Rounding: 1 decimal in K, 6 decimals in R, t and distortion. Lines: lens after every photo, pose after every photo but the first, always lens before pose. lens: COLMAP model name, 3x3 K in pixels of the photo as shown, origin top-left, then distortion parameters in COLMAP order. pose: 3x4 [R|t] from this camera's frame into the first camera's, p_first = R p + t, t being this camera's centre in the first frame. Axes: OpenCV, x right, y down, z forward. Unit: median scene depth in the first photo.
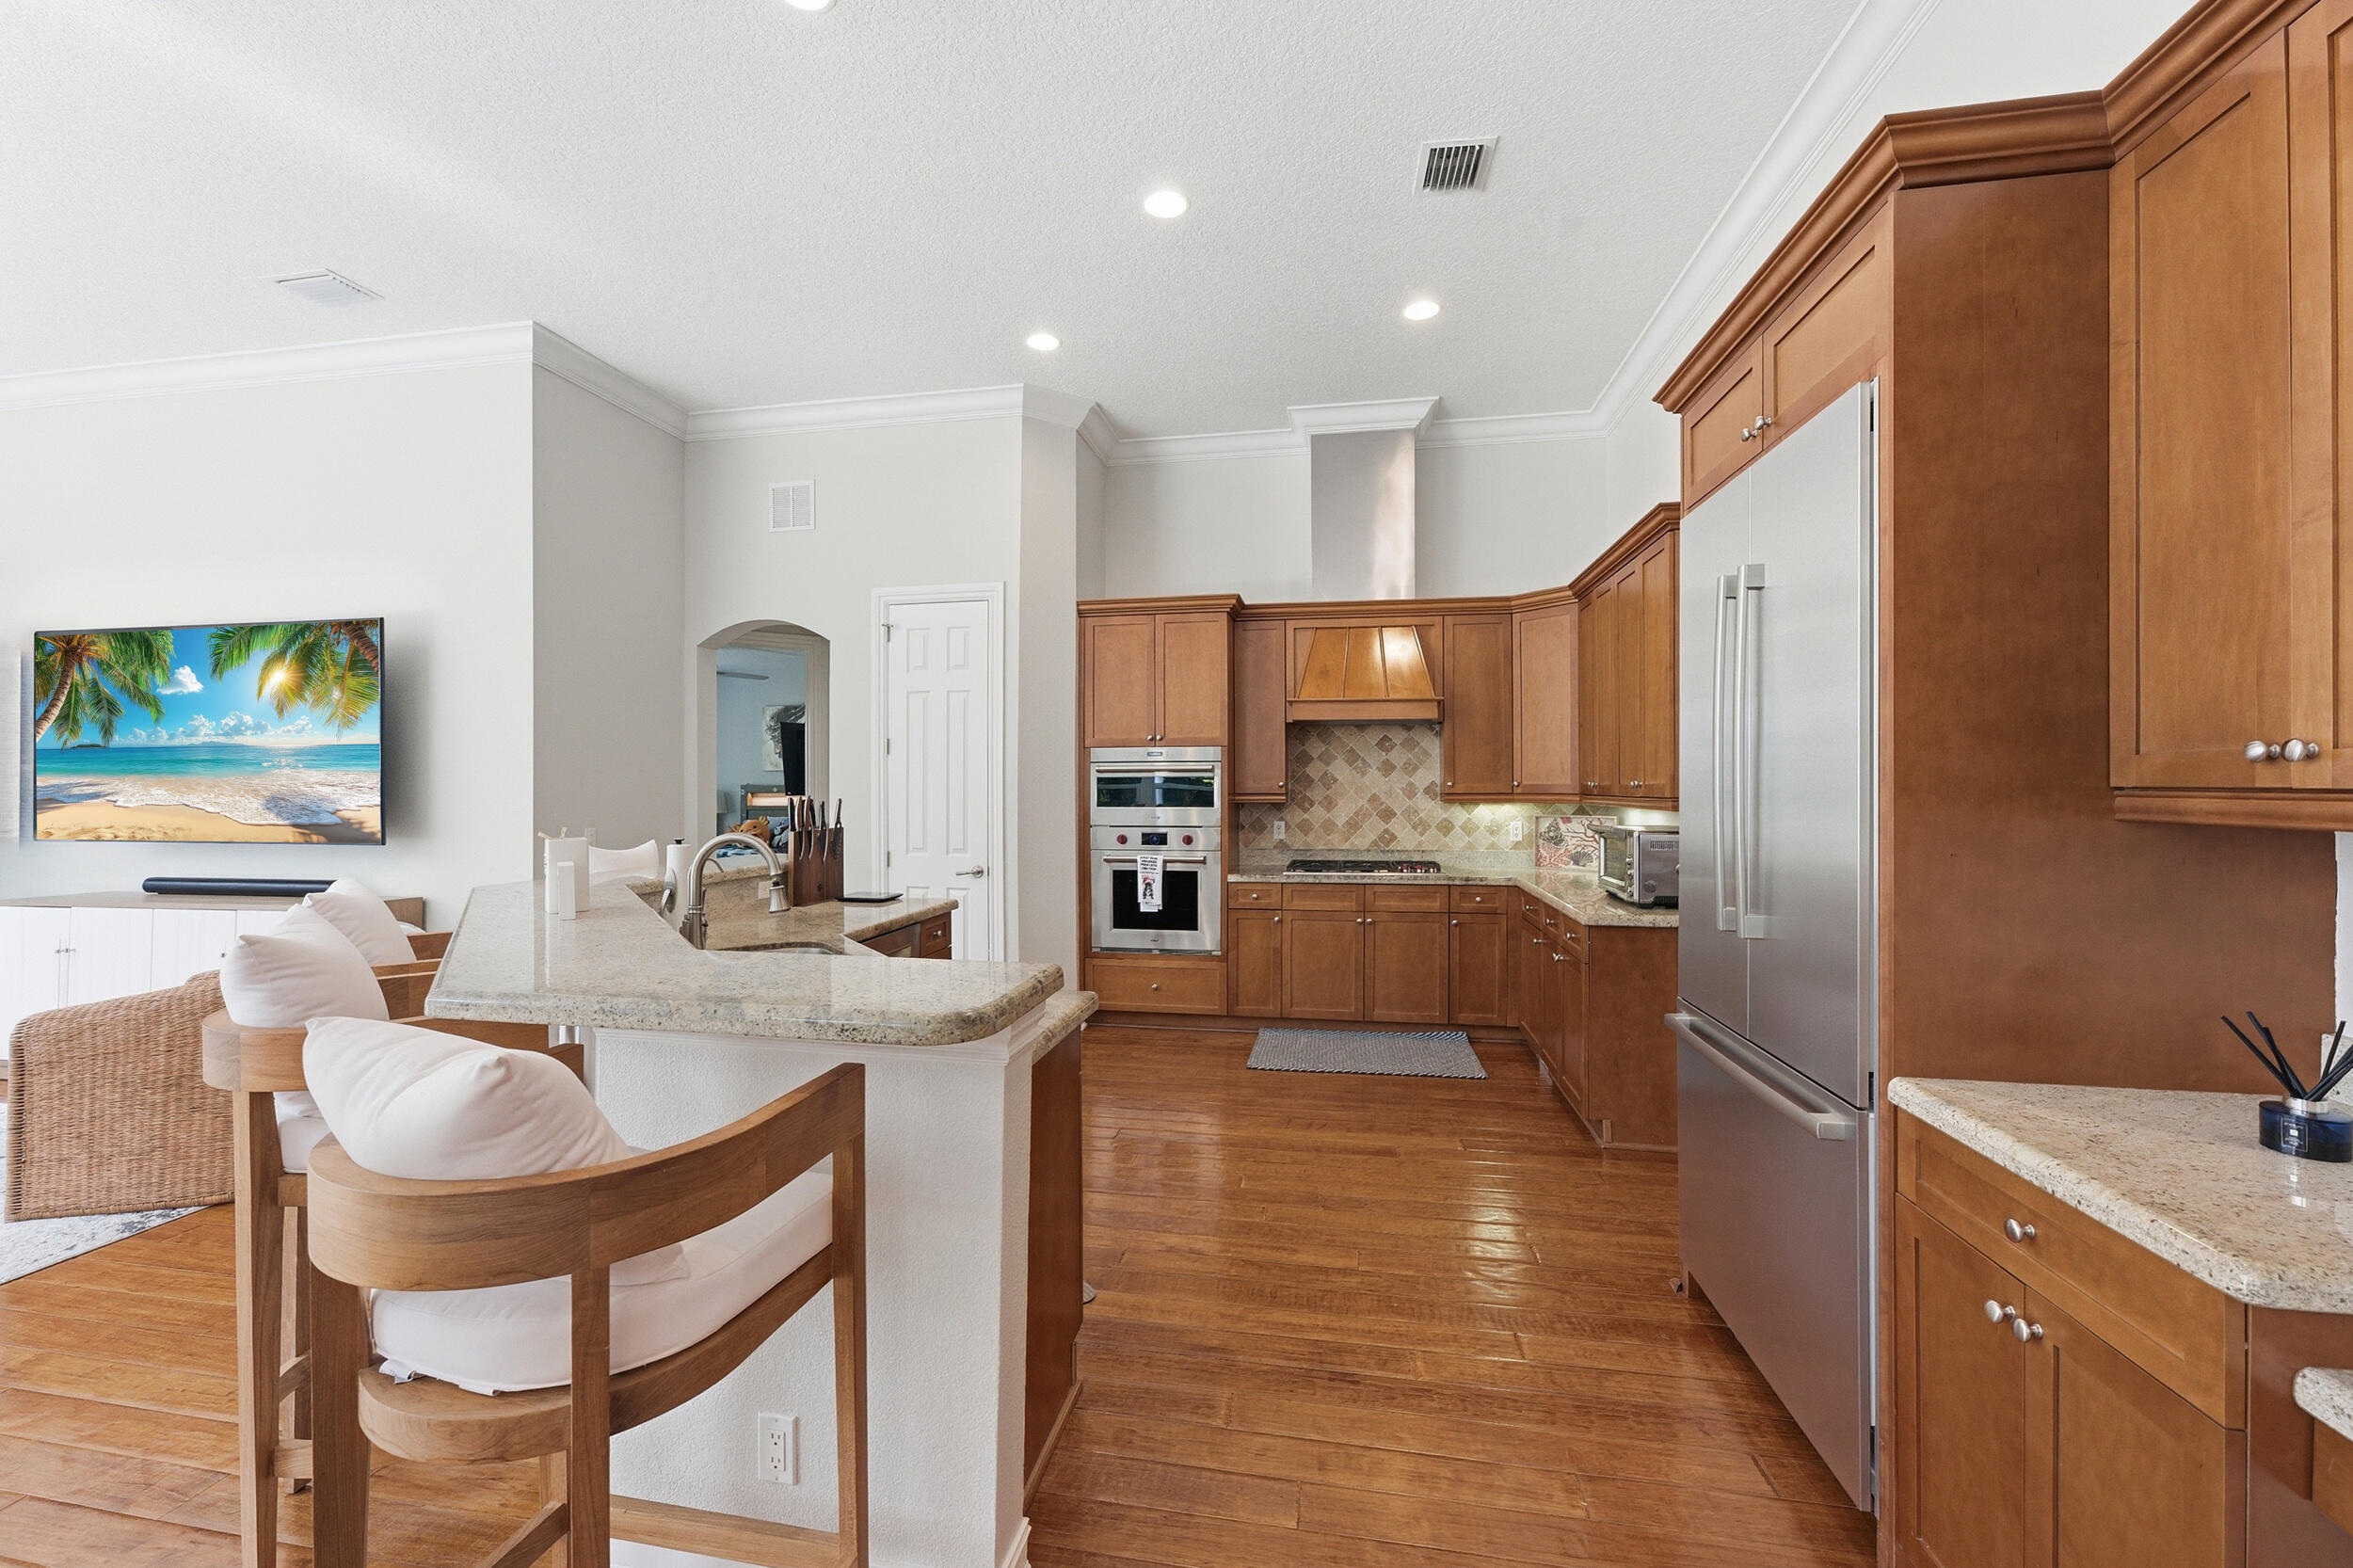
lens RADIAL K [[939.6, 0, 1177.7], [0, 939.6, 779.9], [0, 0, 1]] dist [-0.006918, 0.003574]
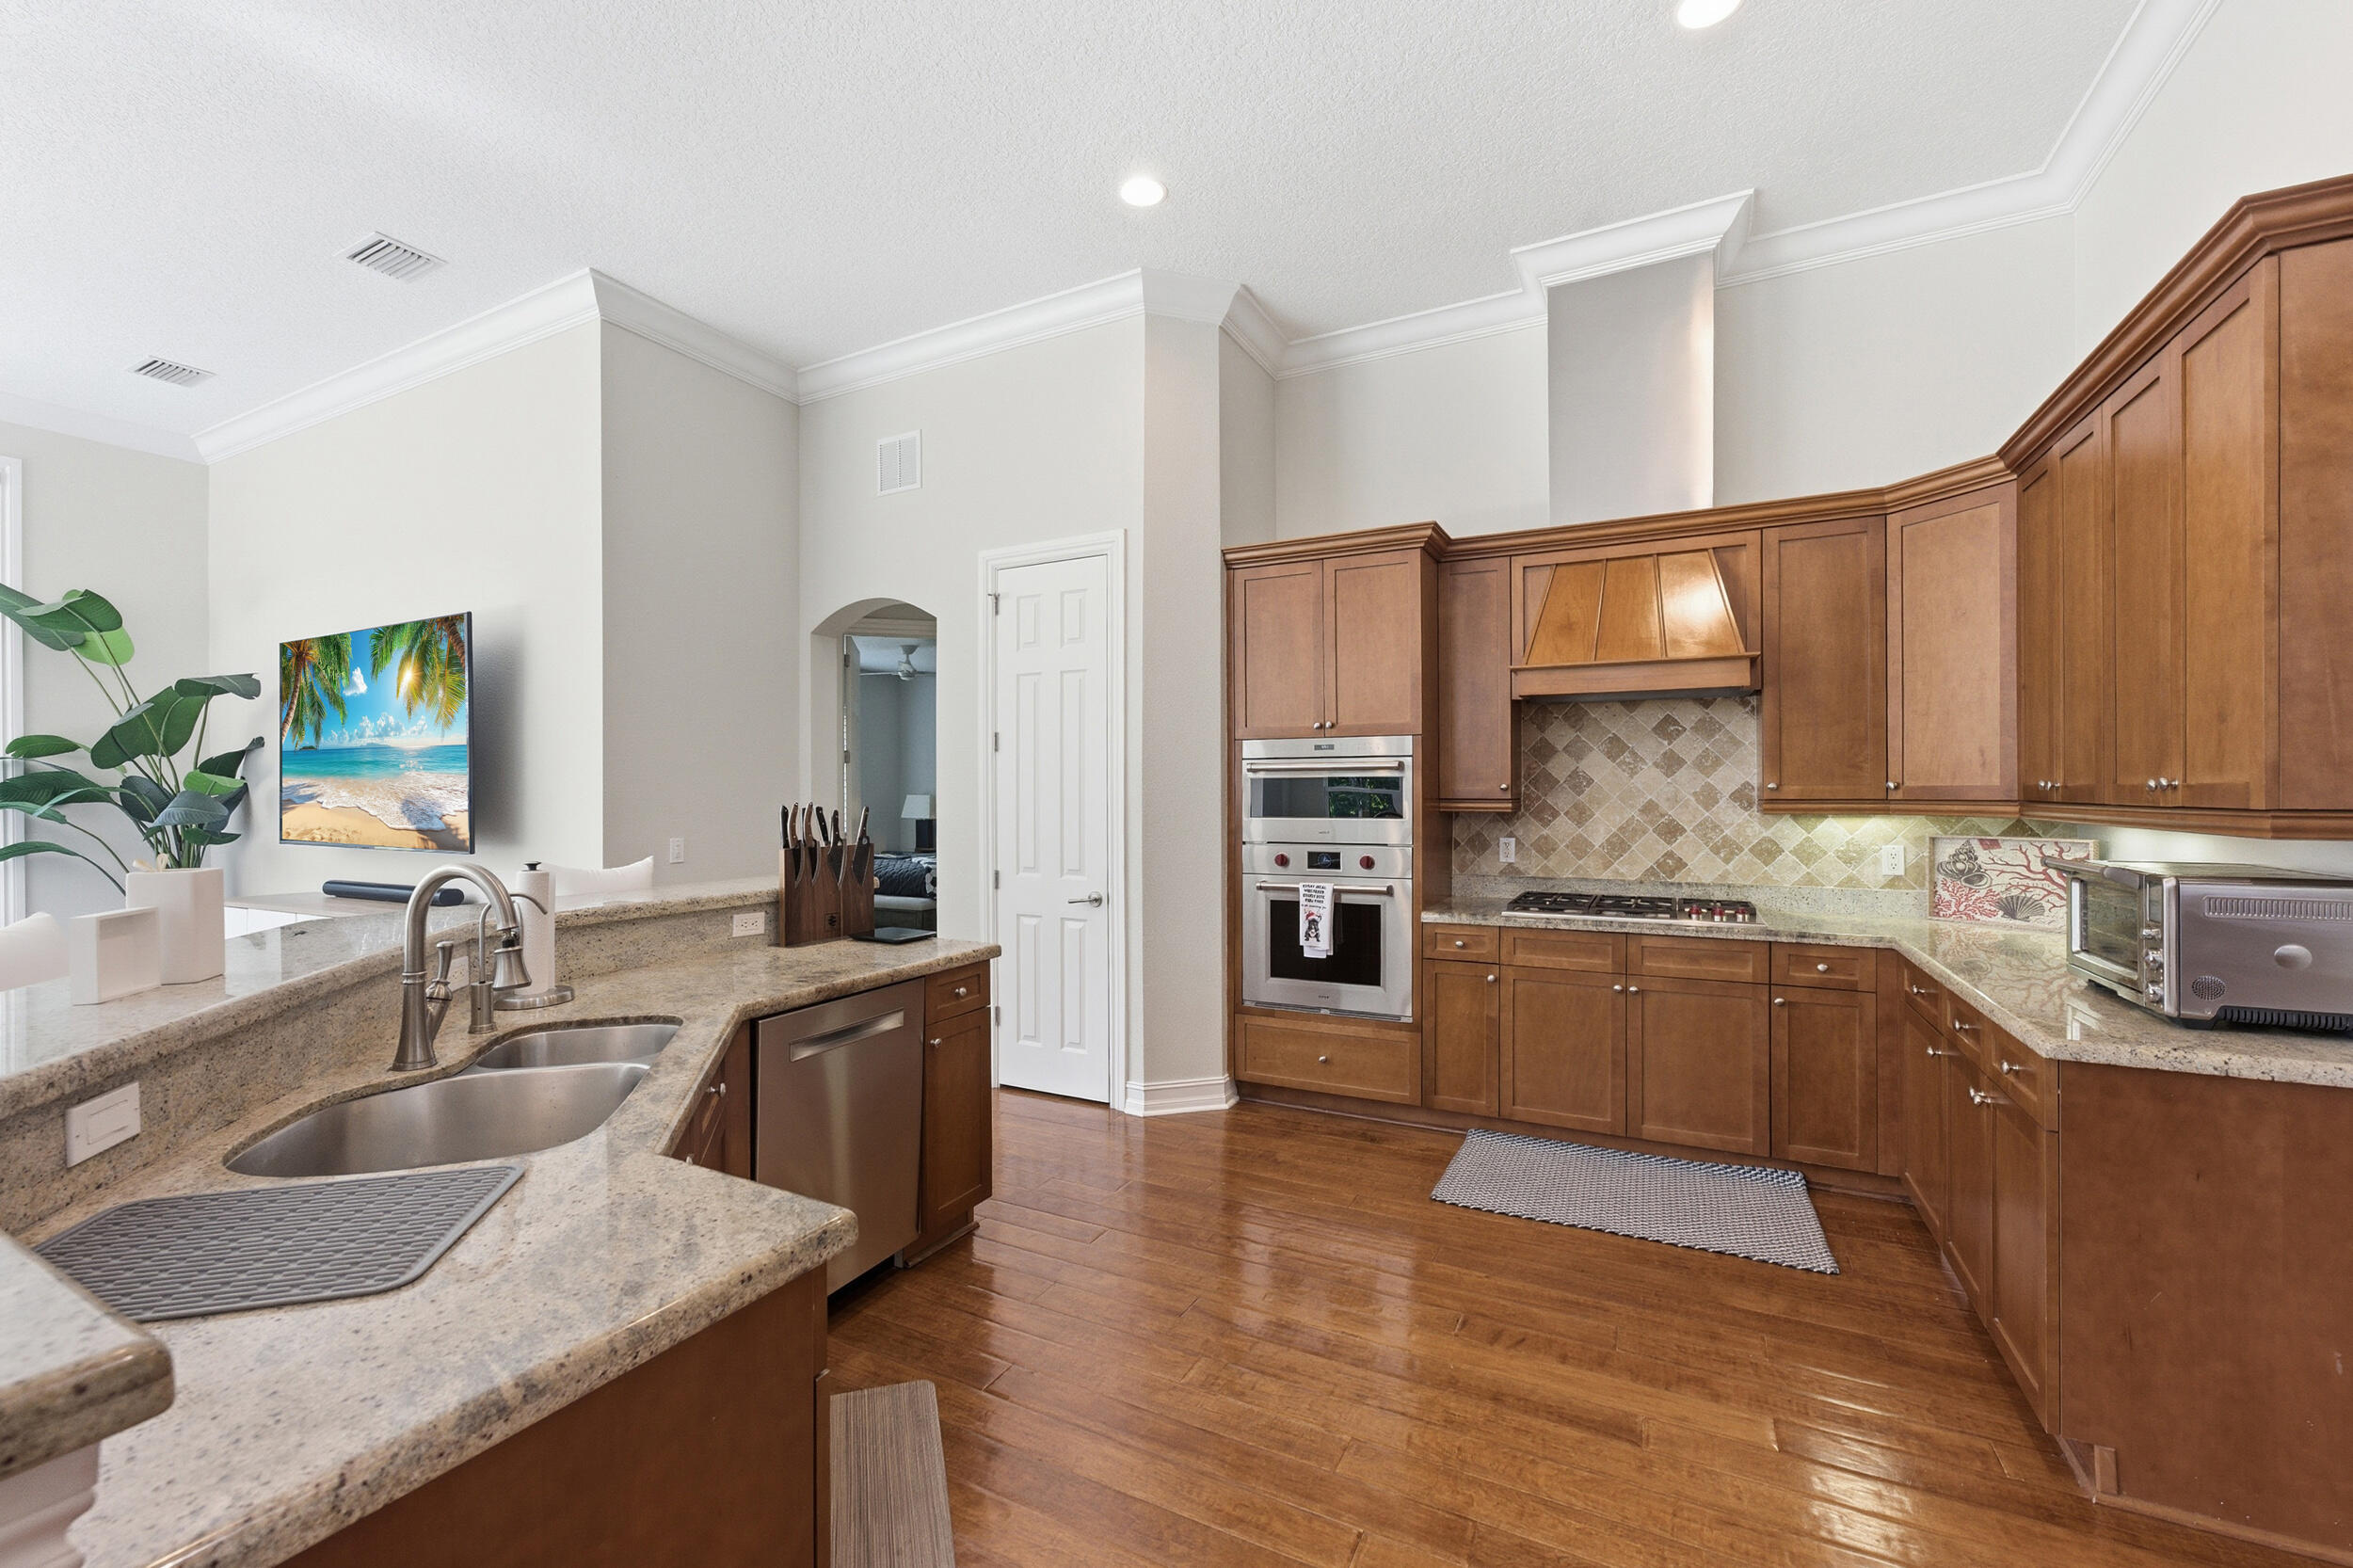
lens RADIAL K [[939.6, 0, 1175.6], [0, 939.6, 789.3], [0, 0, 1]] dist [-0.006918, 0.003574]
pose [[0.952742, -0.000212, -0.303781, 0.091626], [0.001670, 0.999988, 0.004539, 0.003080], [0.303777, -0.004832, 0.952731, 0.251452]]
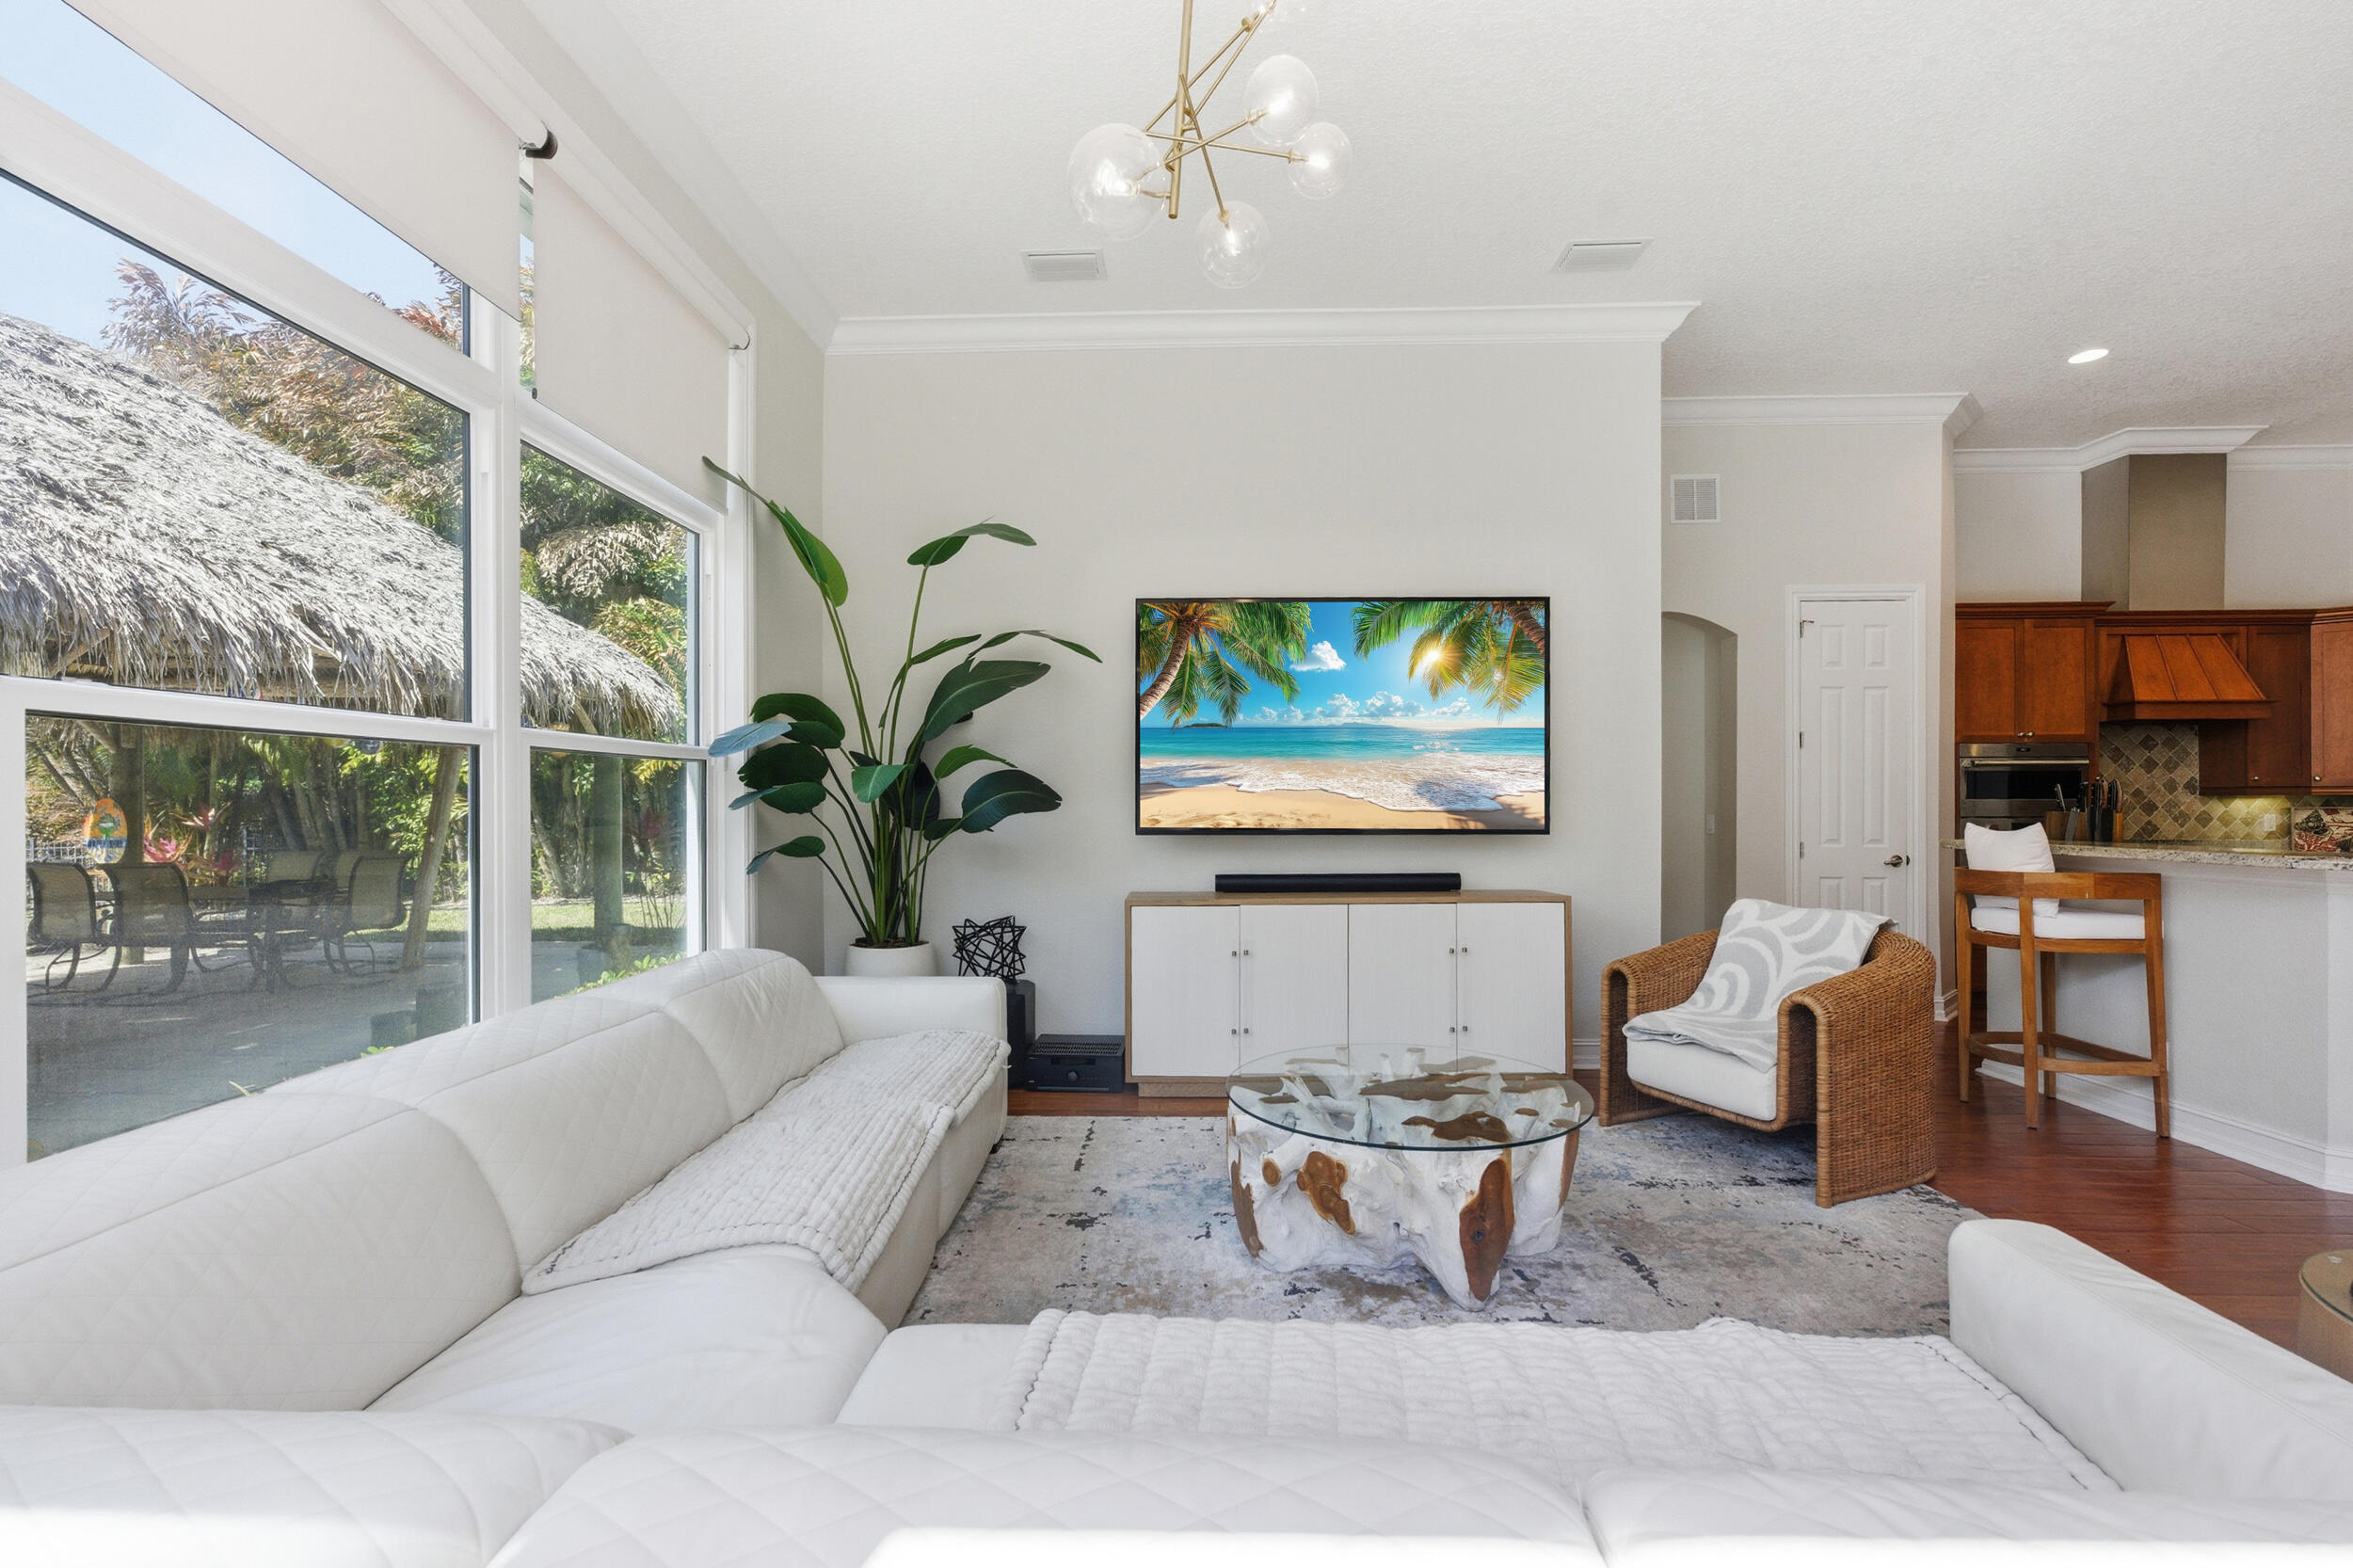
lens RADIAL K [[939.6, 0, 1175.2], [0, 939.6, 800.7], [0, 0, 1]] dist [-0.006918, 0.003574]
pose [[0.992622, 0.001555, 0.121237, -1.114472], [-0.002323, 0.999978, 0.006195, 0.026582], [-0.121225, -0.006431, 0.992604, 0.055028]]
